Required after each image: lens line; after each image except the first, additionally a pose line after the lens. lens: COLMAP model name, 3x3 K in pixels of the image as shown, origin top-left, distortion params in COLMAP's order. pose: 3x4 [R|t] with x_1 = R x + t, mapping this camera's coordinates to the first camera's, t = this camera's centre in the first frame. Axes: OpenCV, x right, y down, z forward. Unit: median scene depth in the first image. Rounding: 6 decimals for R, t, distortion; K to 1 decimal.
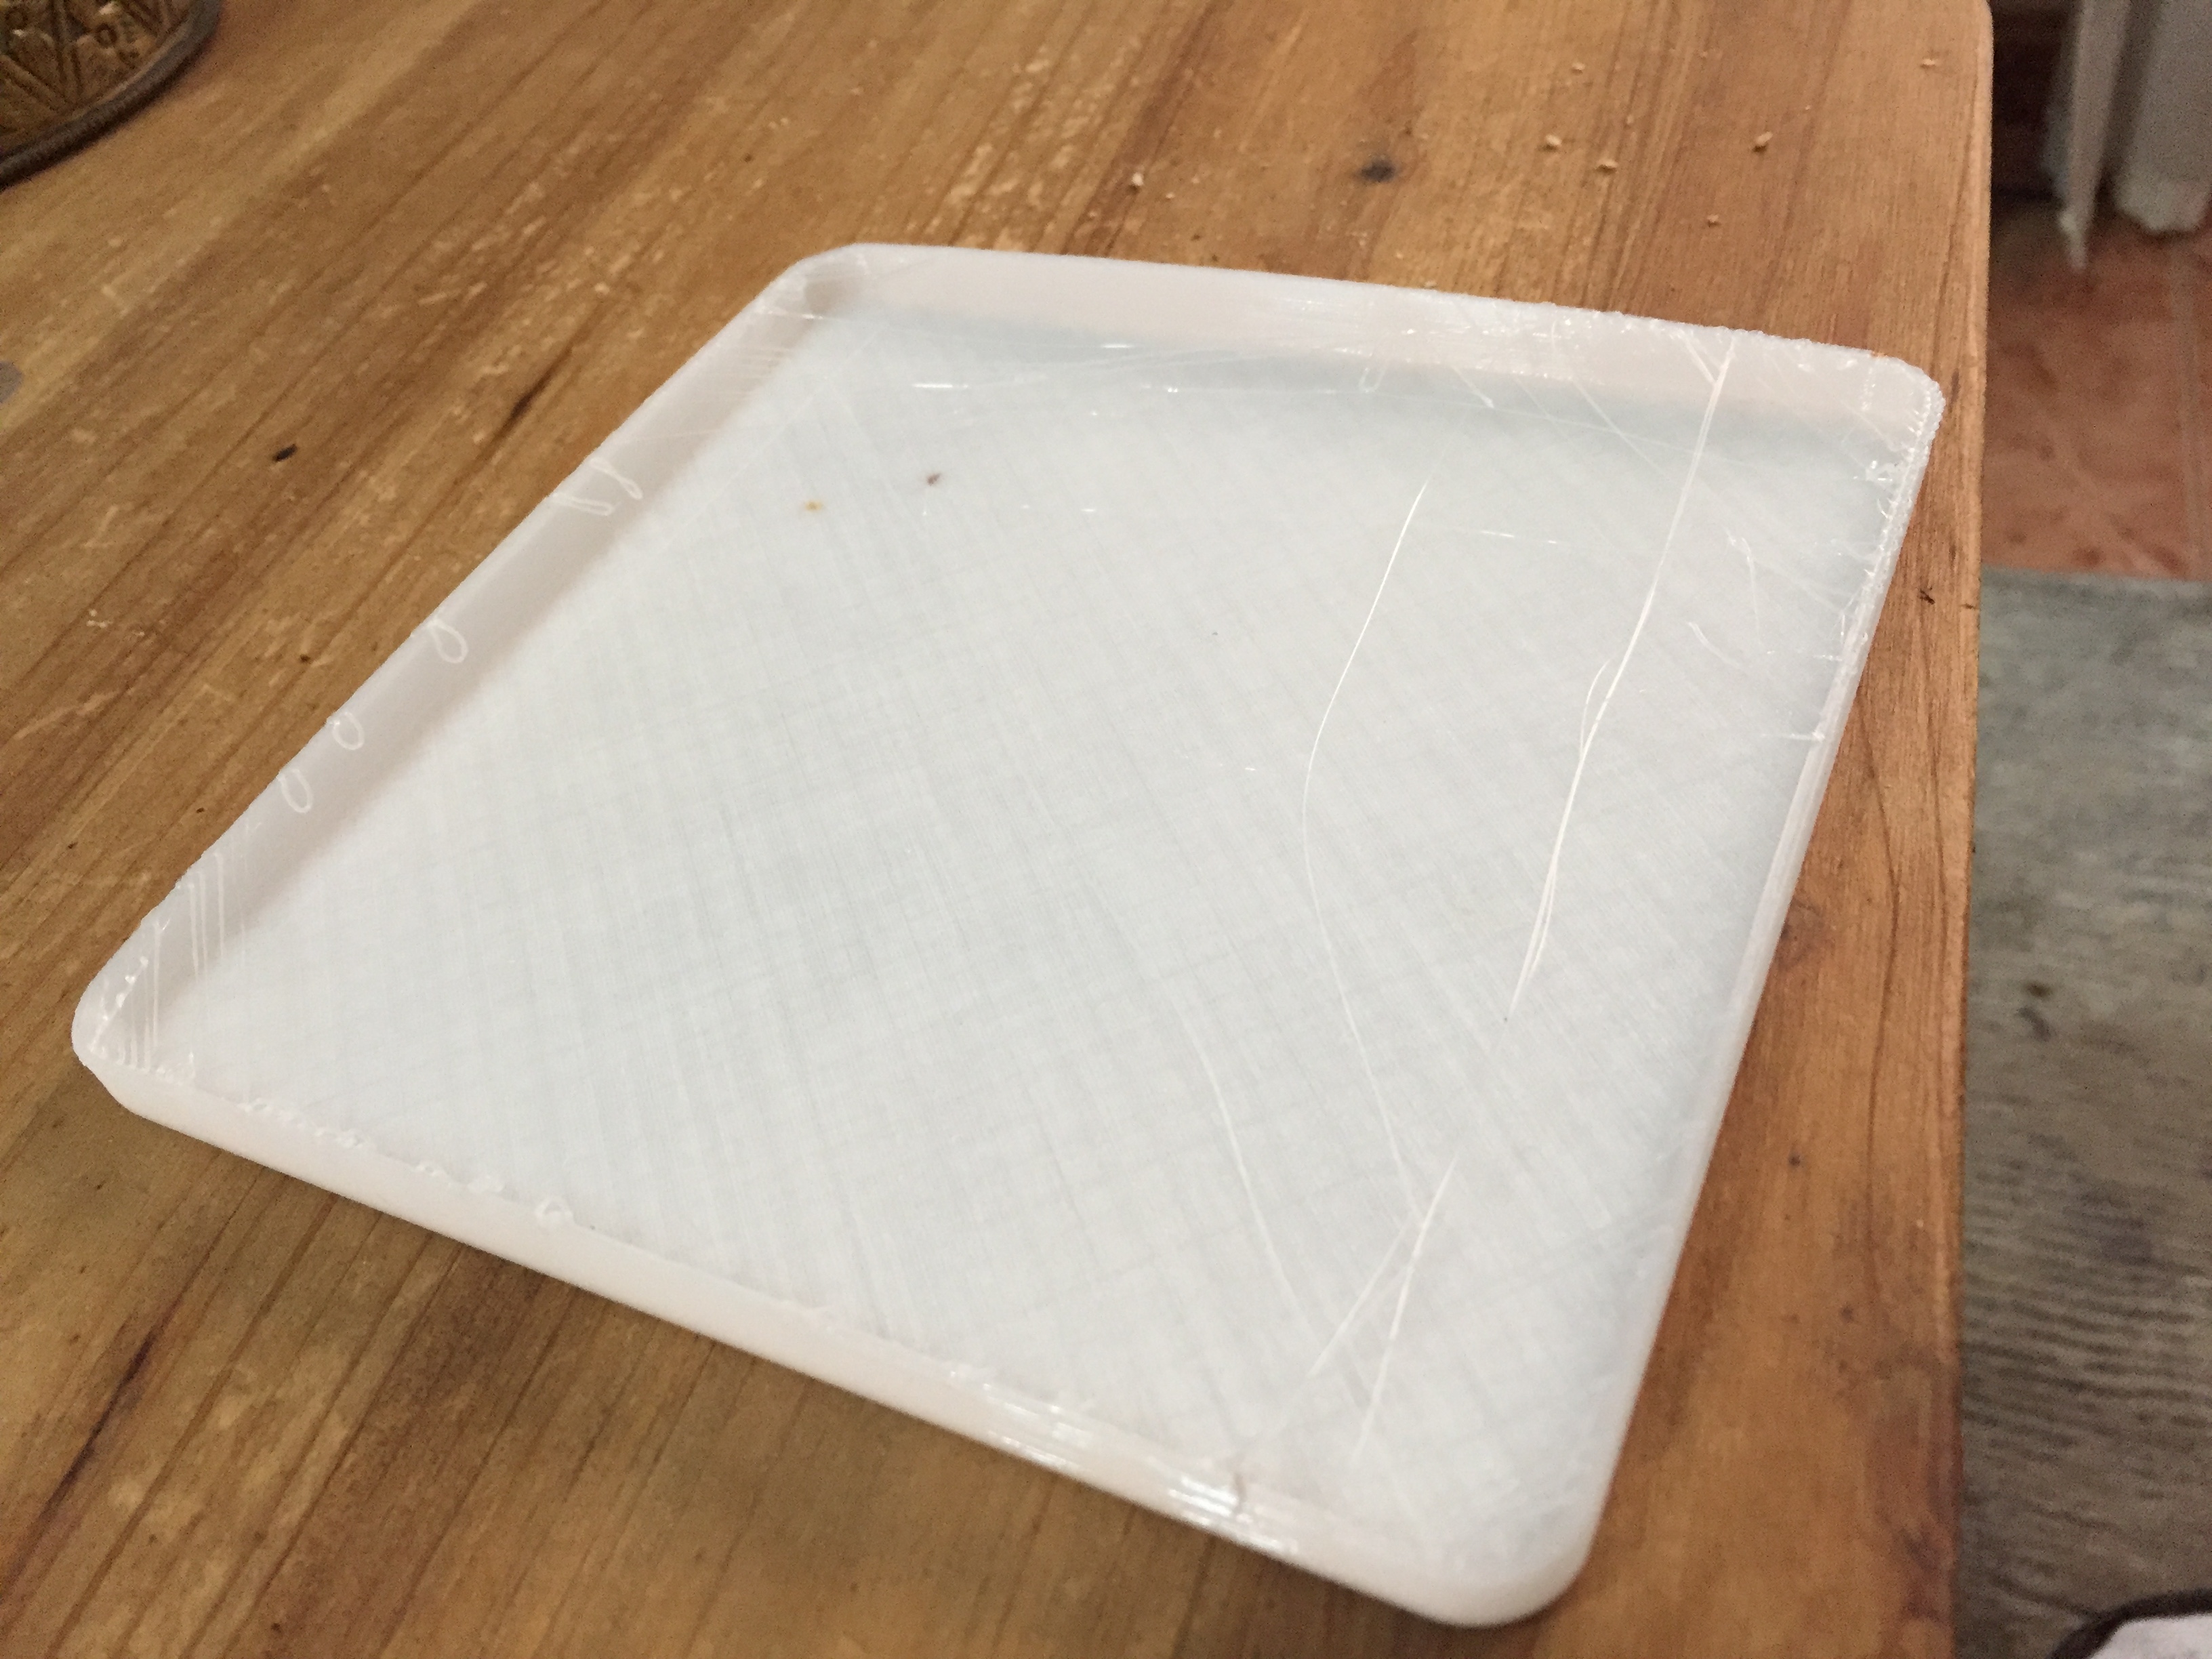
lens RADIAL K [[1899.4, 0, 1112.2], [0, 1899.4, 828.2], [0, 0, 1]] dist [0.046660, -0.134410]
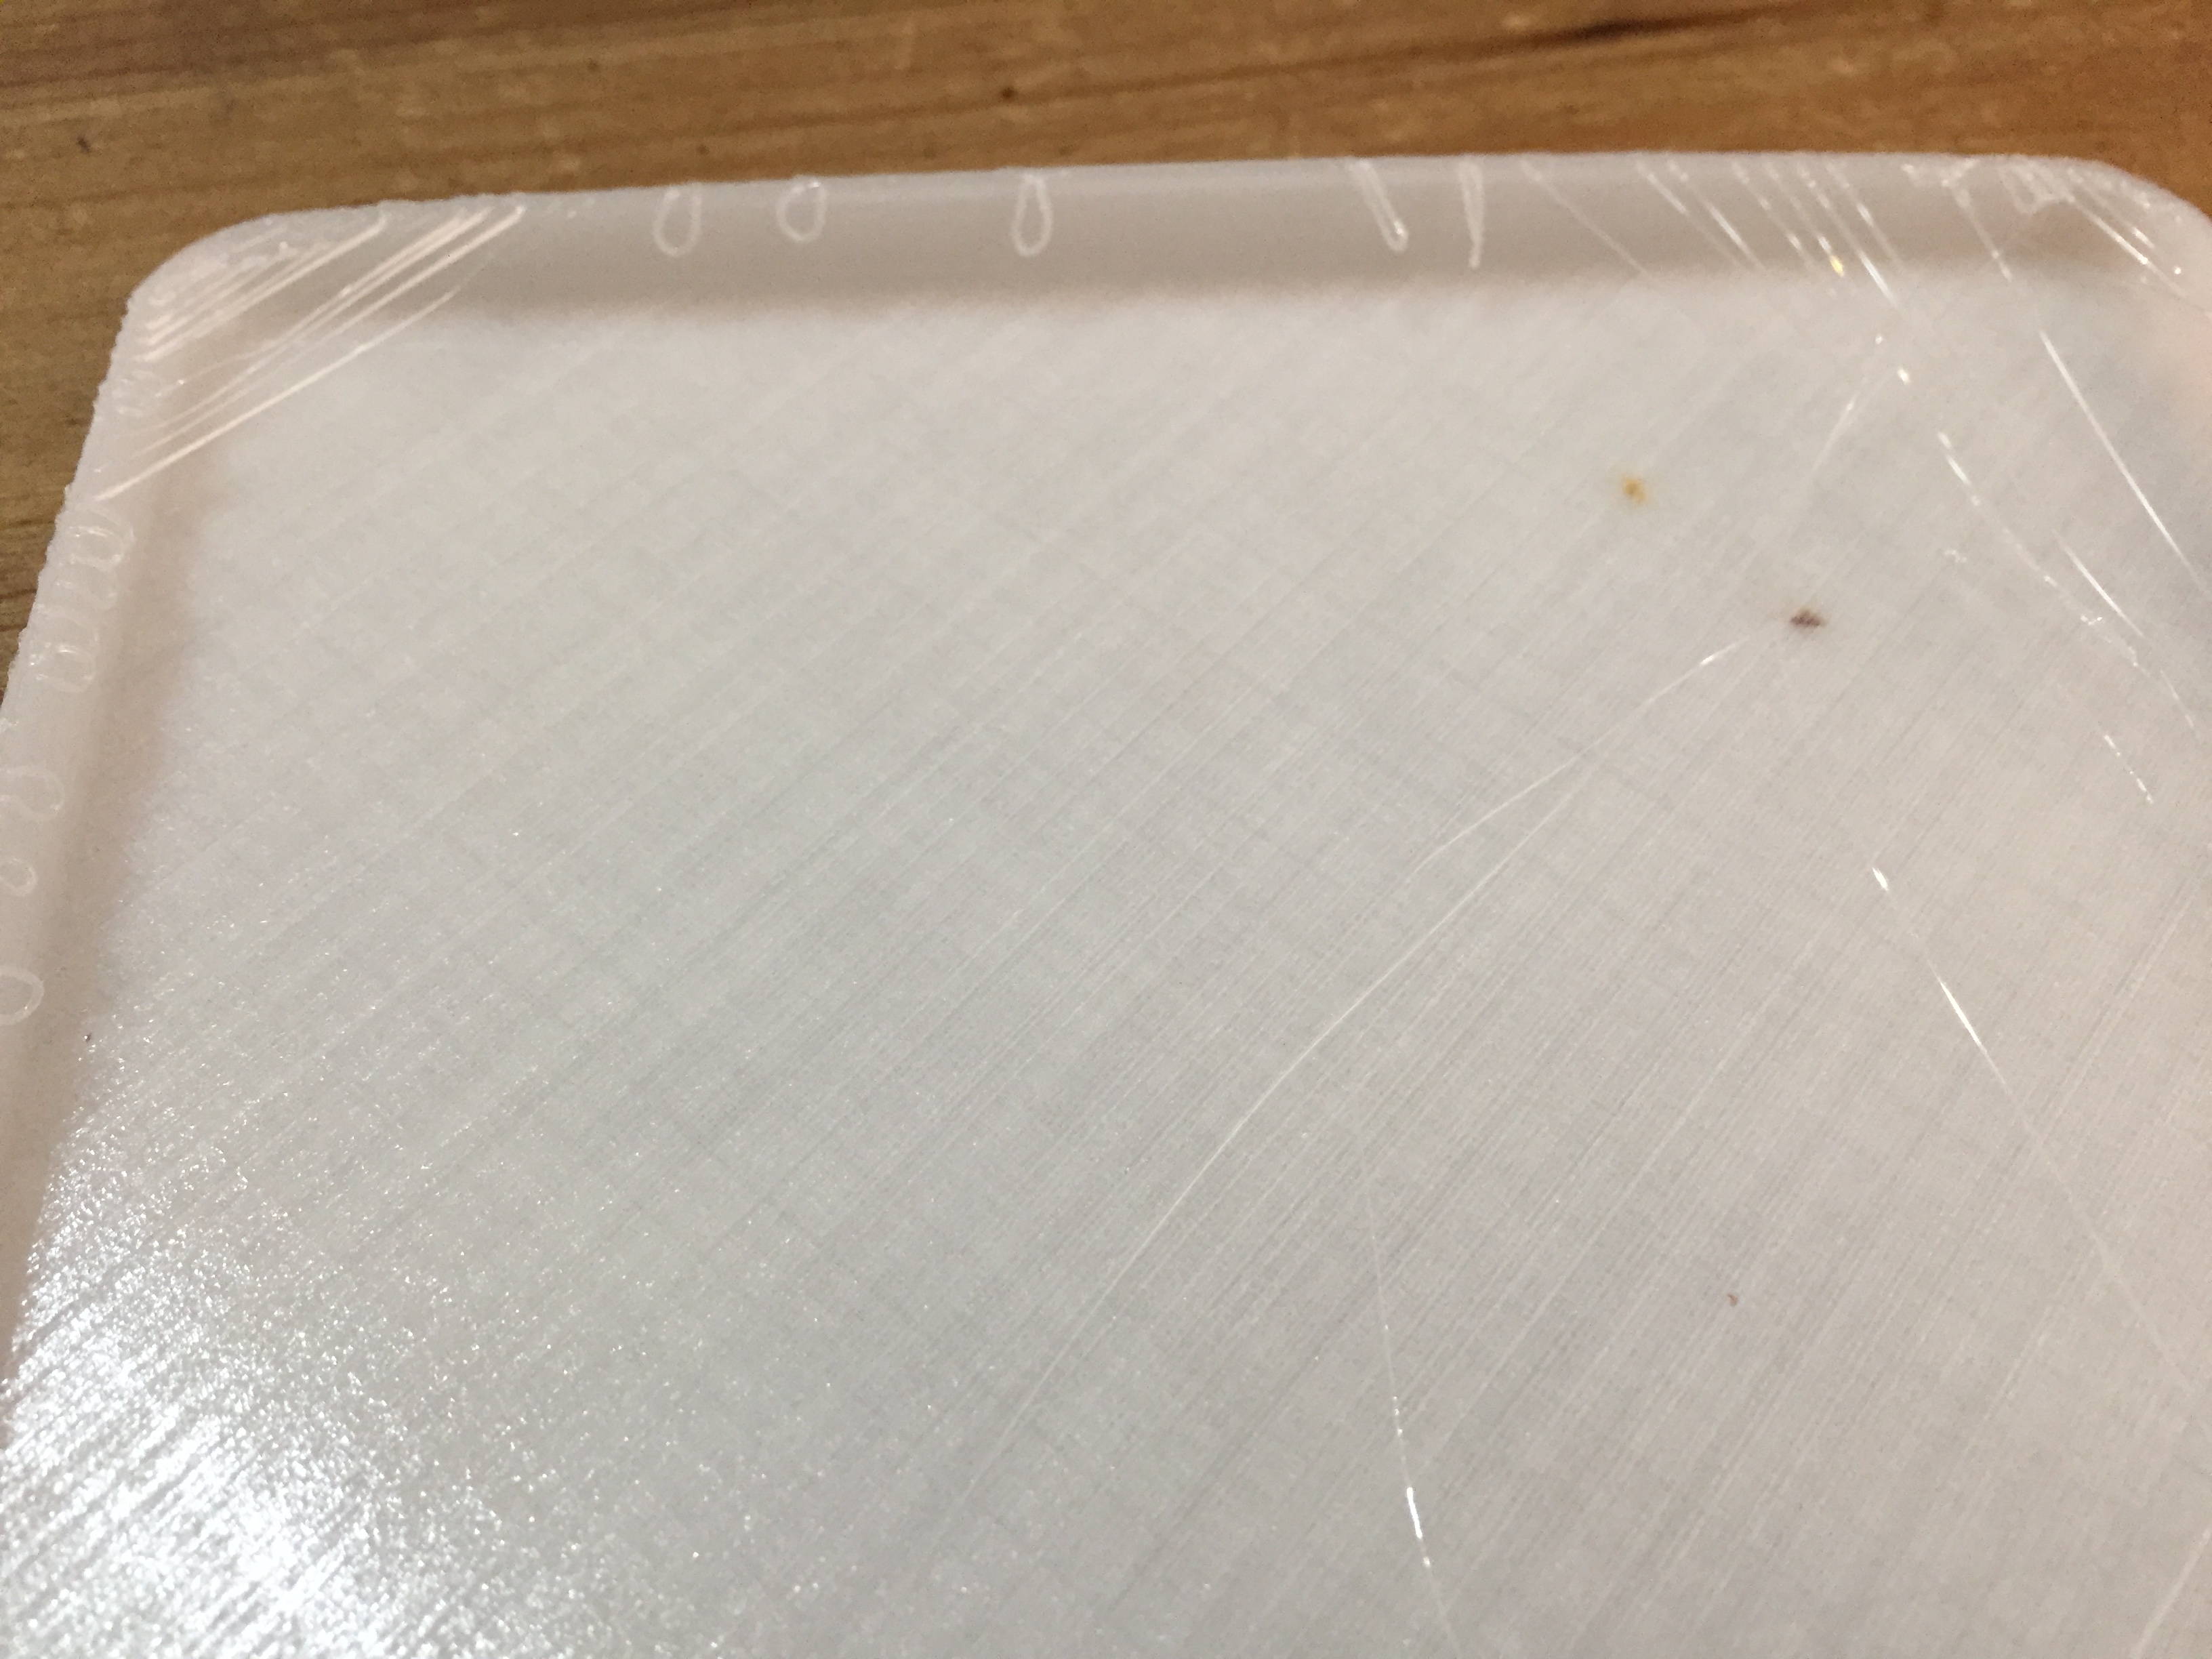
lens RADIAL K [[1899.4, 0, 1114.5], [0, 1899.4, 824.8], [0, 0, 1]] dist [0.046660, -0.134410]
pose [[0.493204, 0.797776, -0.346848, 0.040179], [-0.695512, 0.601111, 0.393610, -0.217693], [0.522507, 0.047107, 0.851333, 0.432093]]
